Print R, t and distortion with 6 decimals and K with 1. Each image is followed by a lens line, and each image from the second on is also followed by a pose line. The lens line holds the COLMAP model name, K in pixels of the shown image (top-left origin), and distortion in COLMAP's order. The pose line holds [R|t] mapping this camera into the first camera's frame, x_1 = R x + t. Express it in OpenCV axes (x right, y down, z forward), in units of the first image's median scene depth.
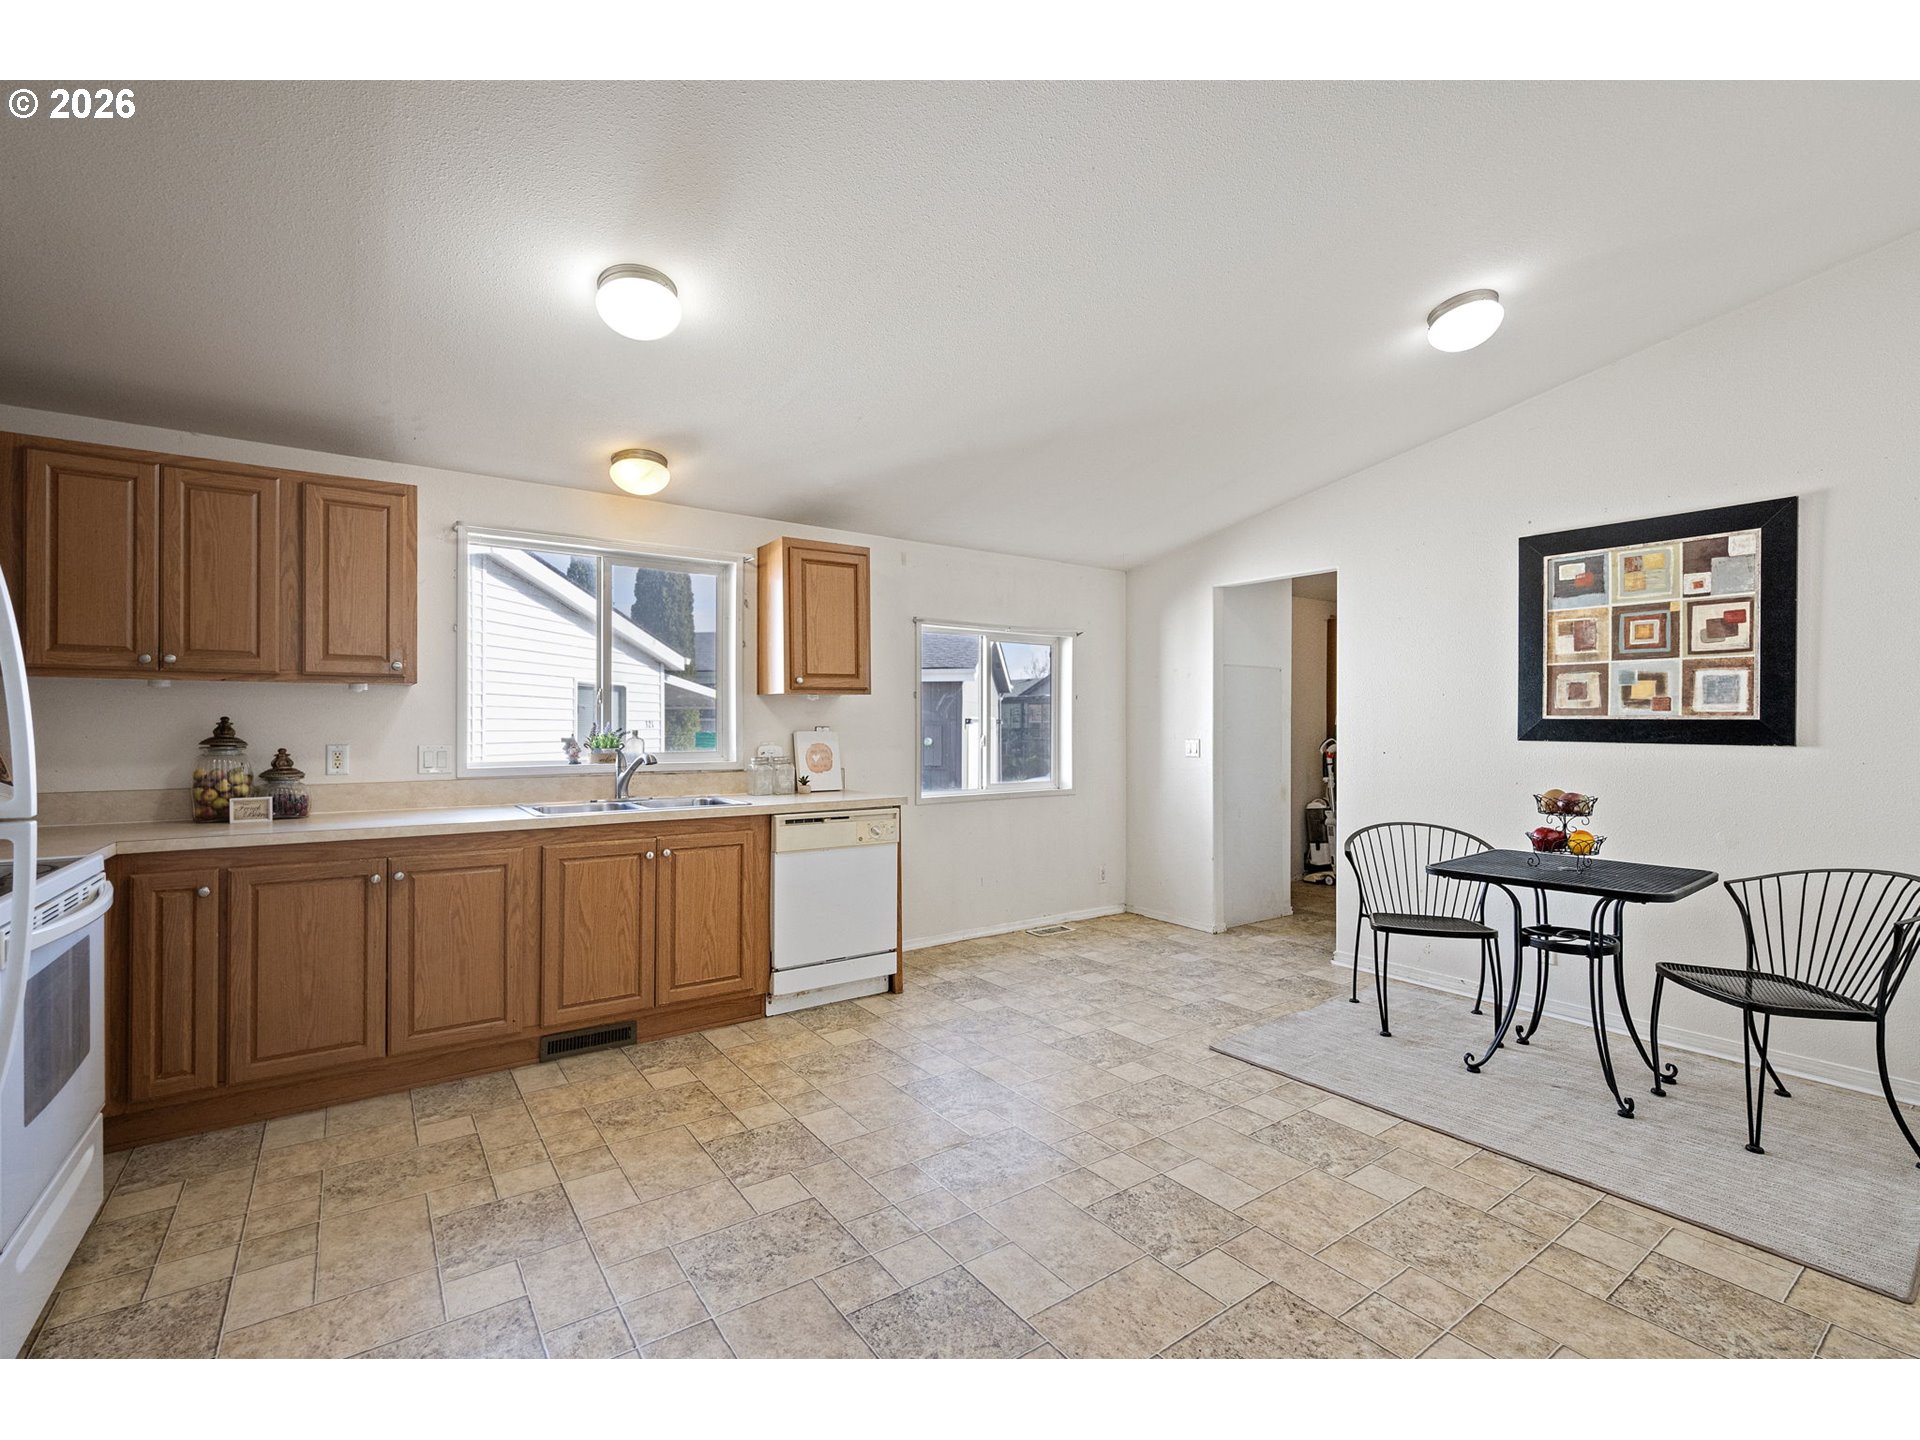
lens RADIAL K [[852.5, 0, 952.8], [0, 852.5, 726.3], [0, 0, 1]] dist [0.004430, -0.002021]
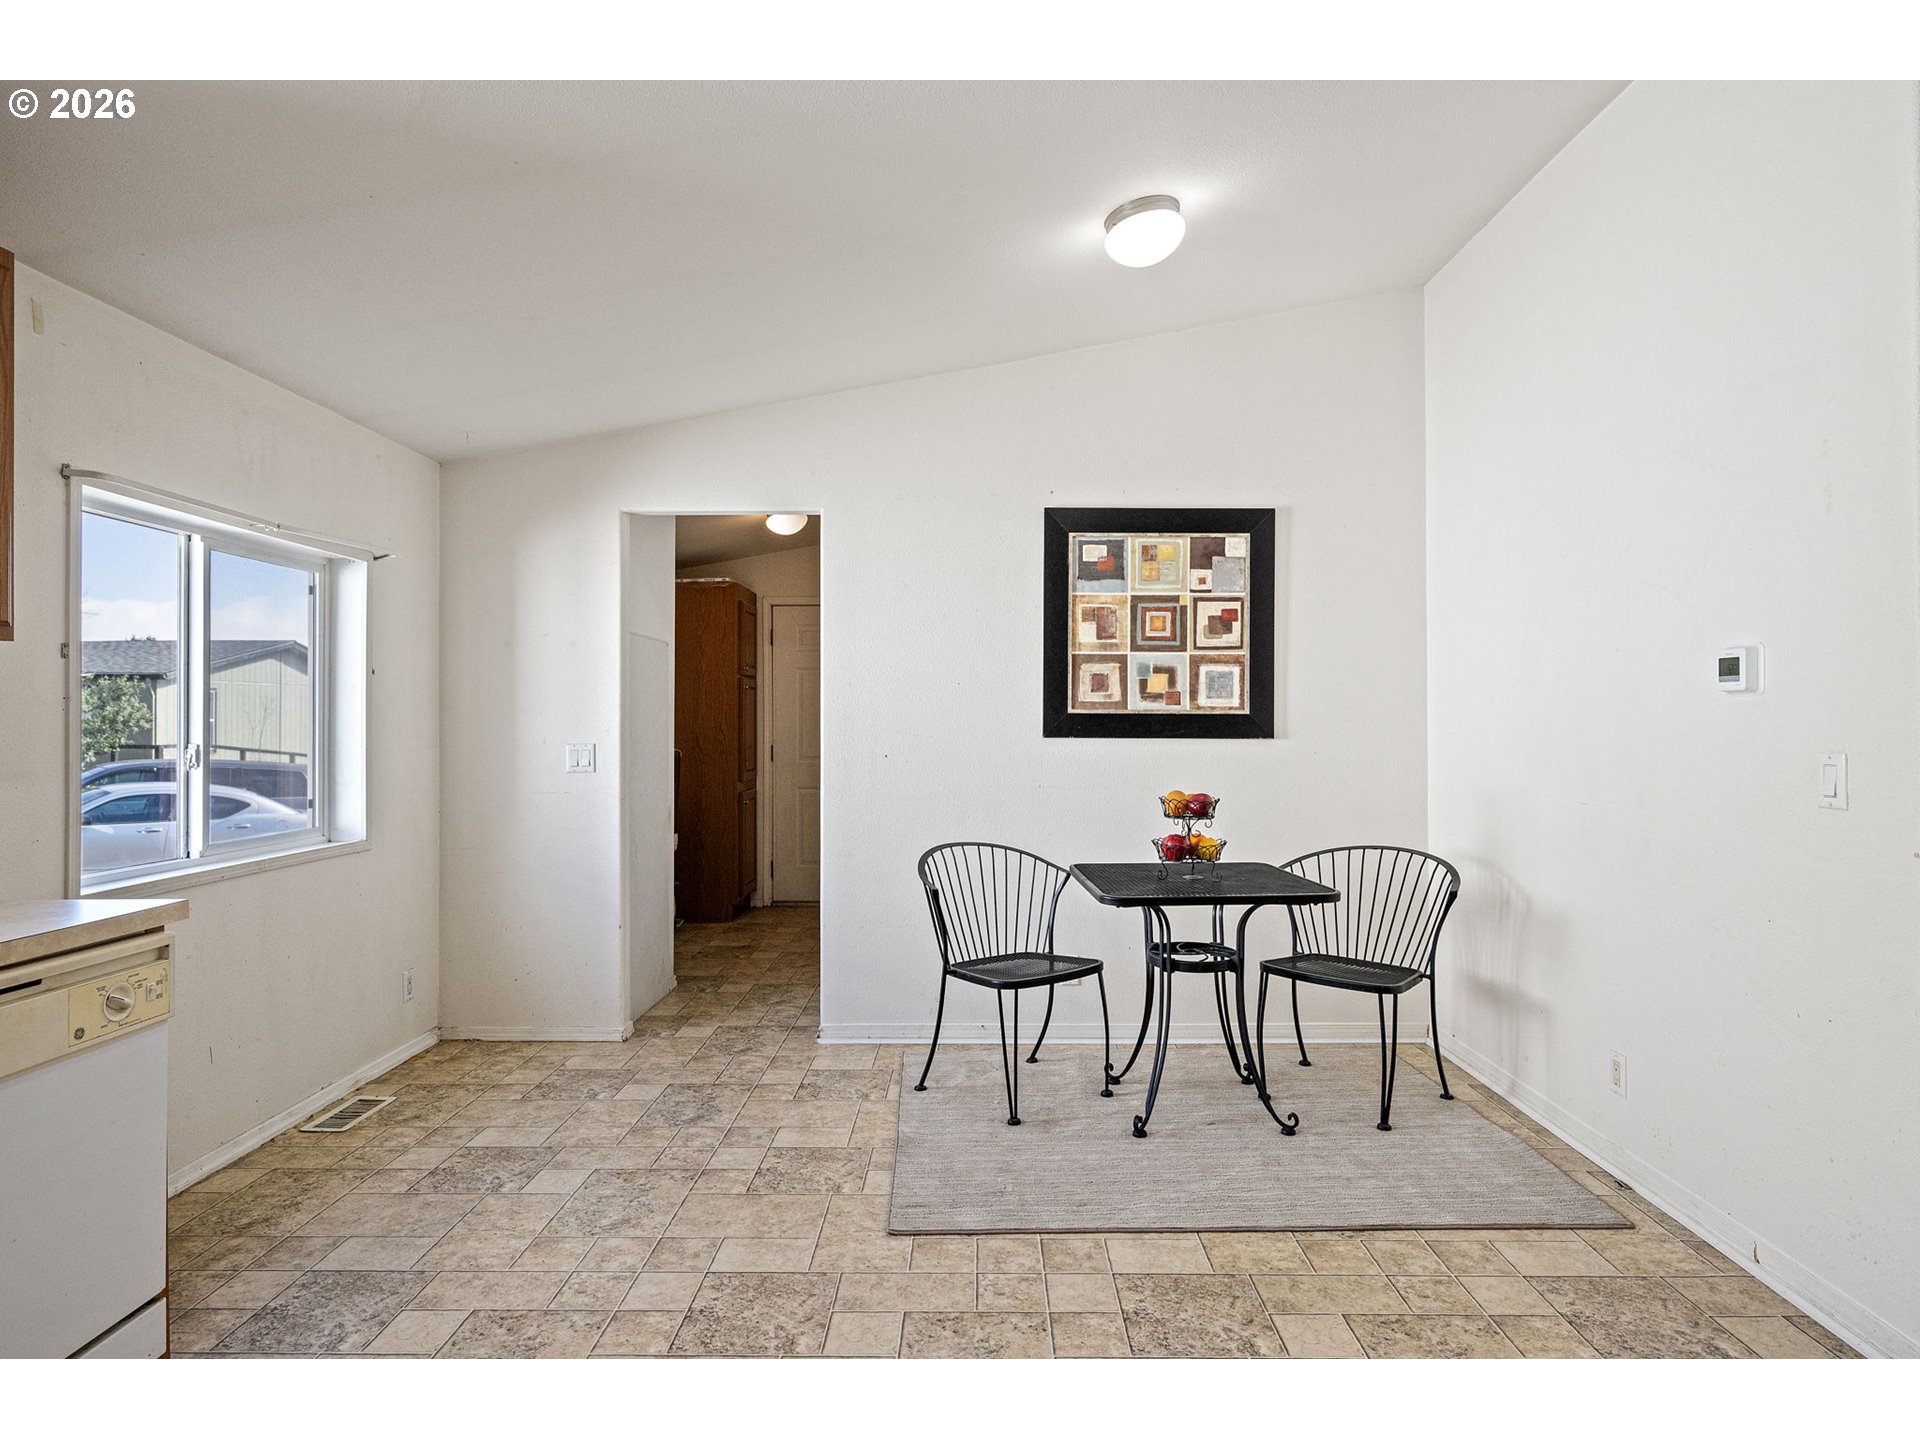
lens RADIAL K [[1033.3, 0, 954.3], [0, 1033.3, 715.7], [0, 0, 1]] dist [-0.000544, -0.001959]
pose [[0.588113, 0.002838, 0.808774, -0.281709], [0.005132, 0.999961, -0.007241, 0.001523], [-0.808763, 0.008410, 0.588075, 0.500672]]
